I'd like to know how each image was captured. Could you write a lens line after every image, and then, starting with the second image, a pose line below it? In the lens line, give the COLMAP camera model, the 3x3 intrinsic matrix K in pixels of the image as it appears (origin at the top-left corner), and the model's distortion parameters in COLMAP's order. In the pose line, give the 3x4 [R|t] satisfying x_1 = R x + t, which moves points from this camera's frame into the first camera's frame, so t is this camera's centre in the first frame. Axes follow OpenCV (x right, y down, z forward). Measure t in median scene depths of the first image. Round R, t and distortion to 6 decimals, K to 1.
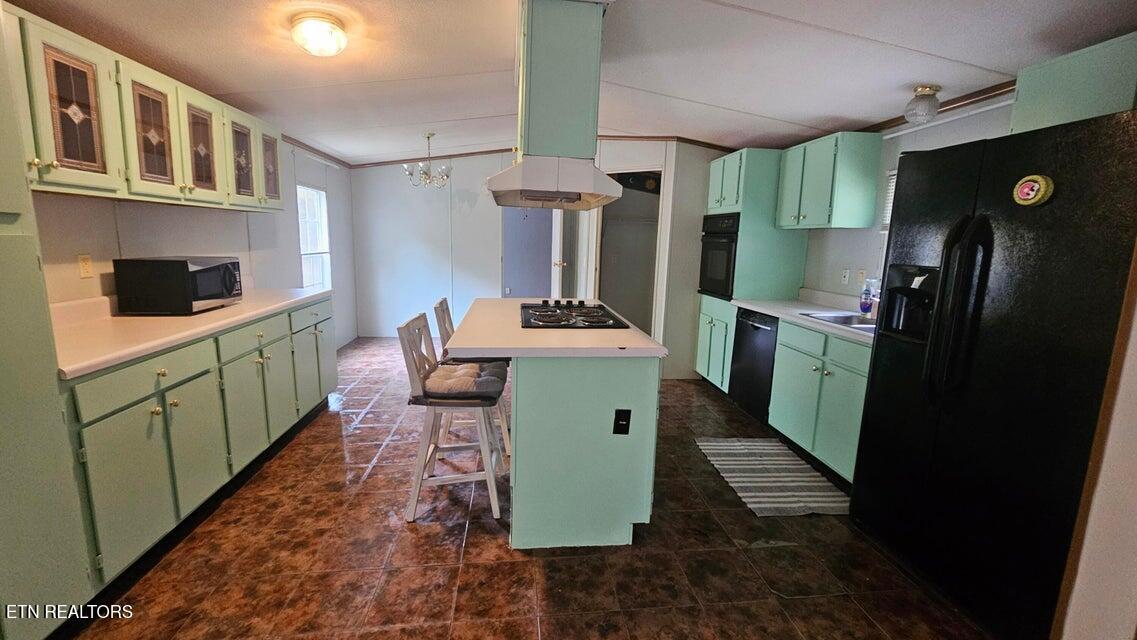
lens RADIAL K [[466.5, 0, 570.0], [0, 466.5, 313.7], [0, 0, 1]] dist [-0.001679, -0.000217]
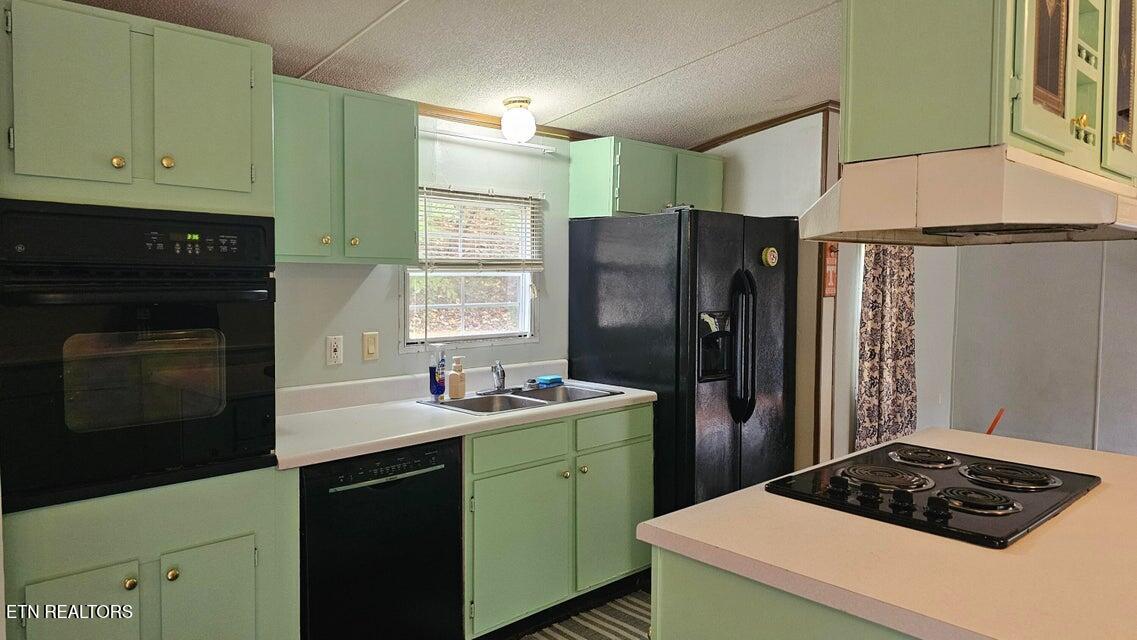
lens RADIAL K [[752.5, 0, 574.6], [0, 752.5, 318.7], [0, 0, 1]] dist [0.090216, -0.110090]
pose [[-0.594911, -0.081489, 0.799650, -0.378127], [0.100522, 0.979495, 0.174602, -0.324374], [-0.797481, 0.184255, -0.574521, 1.716833]]
